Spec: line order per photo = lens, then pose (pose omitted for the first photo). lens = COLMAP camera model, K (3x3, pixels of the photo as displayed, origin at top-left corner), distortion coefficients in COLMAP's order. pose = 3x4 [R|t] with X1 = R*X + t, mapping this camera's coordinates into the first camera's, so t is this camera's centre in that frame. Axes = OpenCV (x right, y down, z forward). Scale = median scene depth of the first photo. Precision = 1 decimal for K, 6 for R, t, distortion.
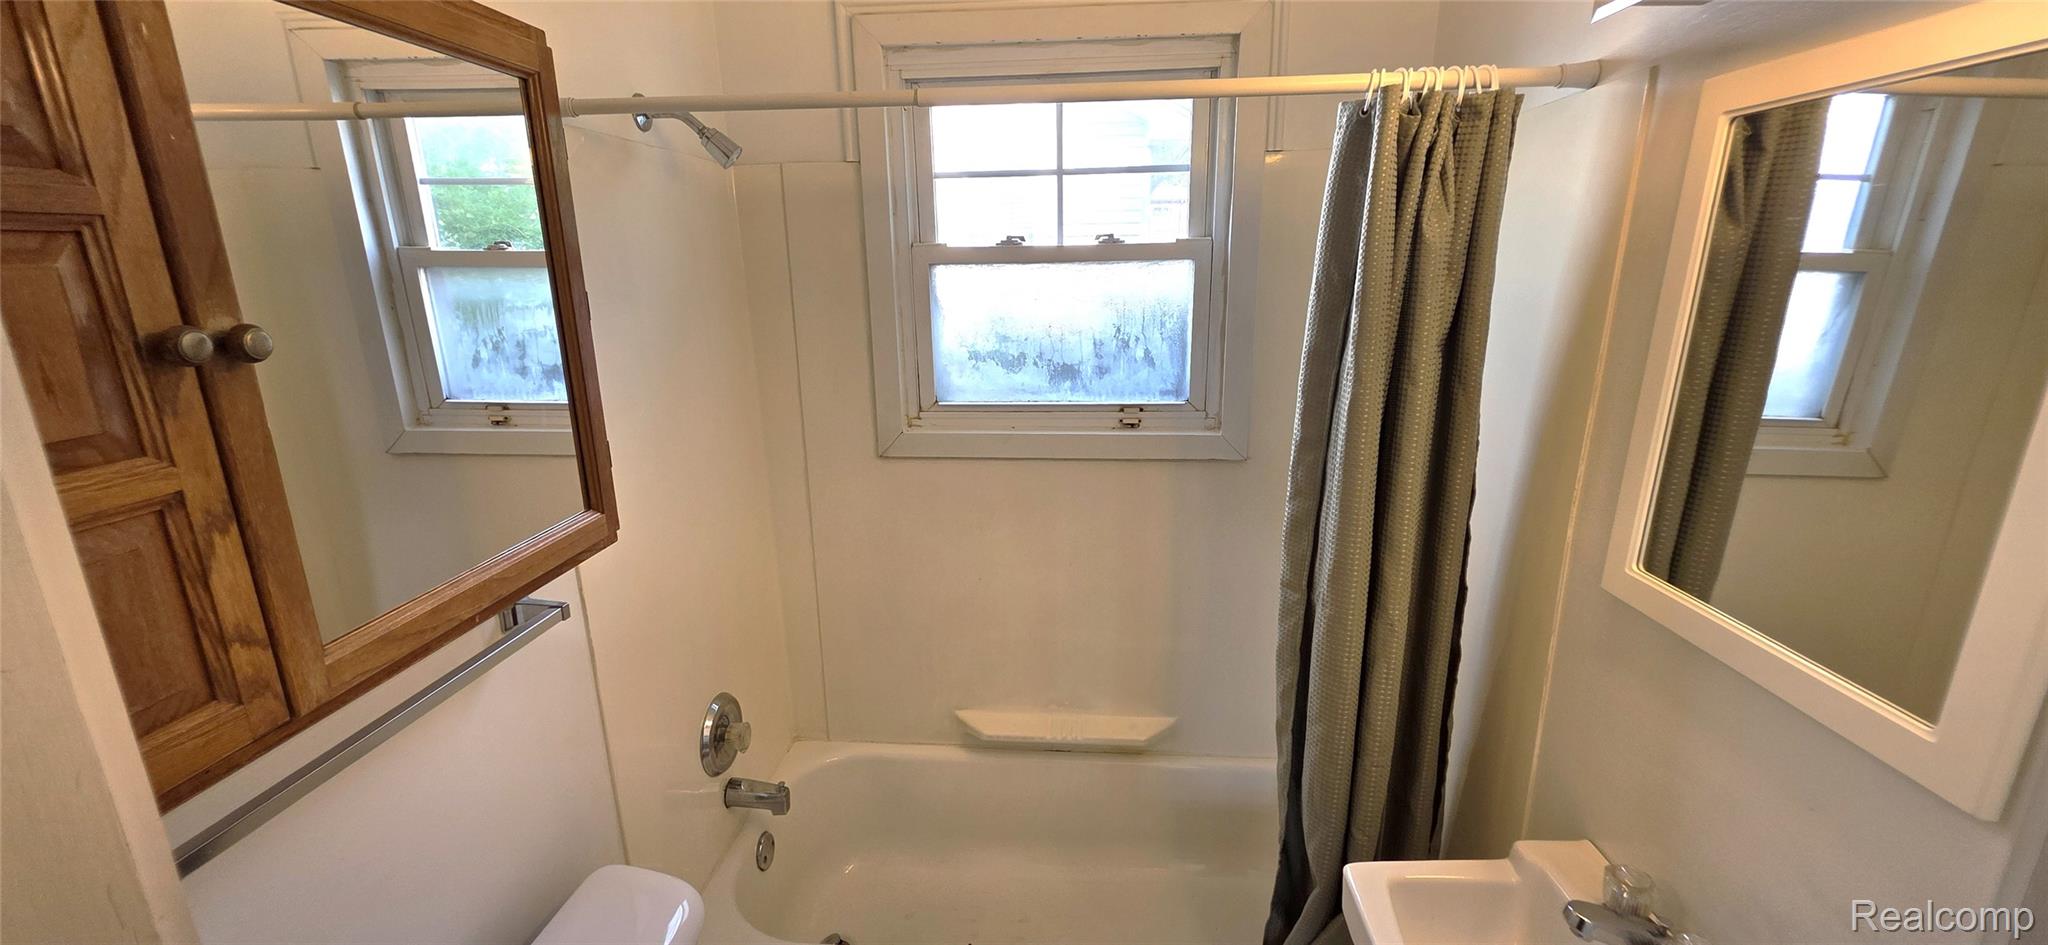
lens RADIAL K [[819.5, 0, 1024.1], [0, 819.5, 467.7], [0, 0, 1]] dist [0.006666, -0.000768]
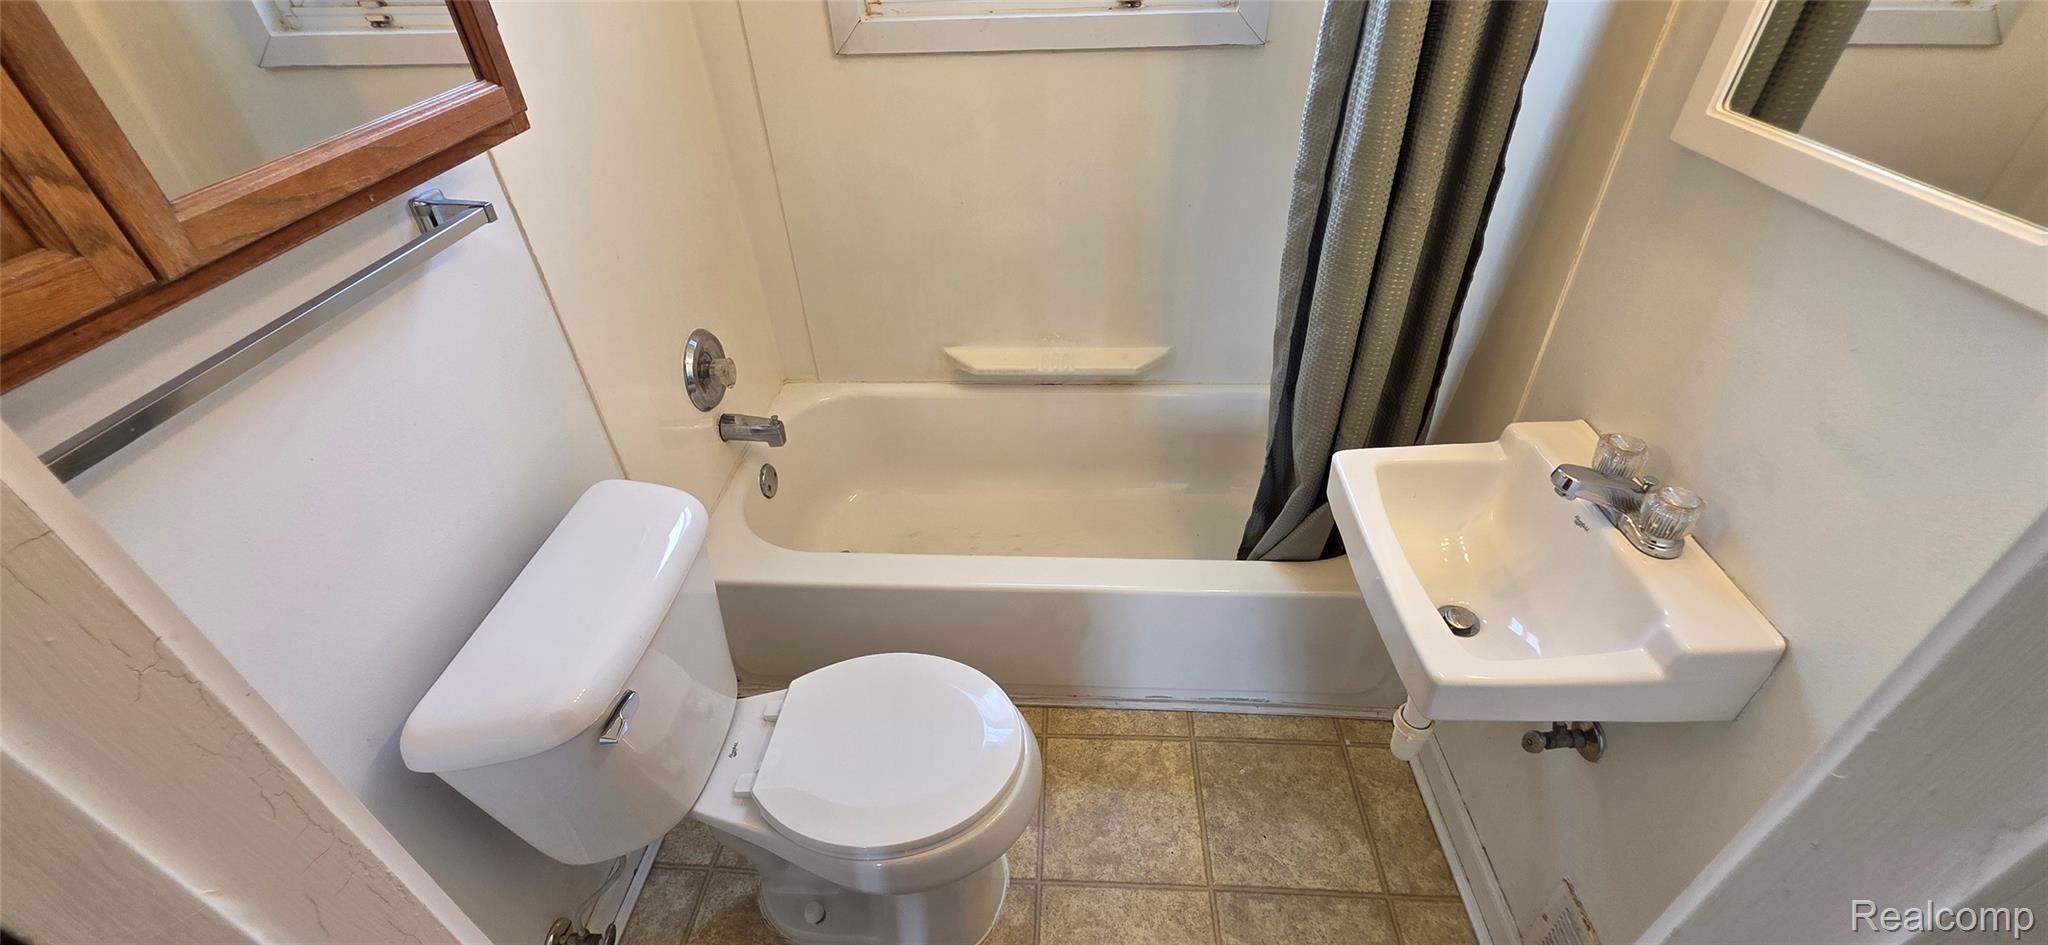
lens RADIAL K [[819.5, 0, 1025.5], [0, 819.5, 466.1], [0, 0, 1]] dist [0.006666, -0.000768]
pose [[0.999587, -0.028239, 0.005367, 0.005658], [0.024172, 0.926823, 0.374720, 0.099875], [-0.015556, -0.374435, 0.927123, 0.060505]]
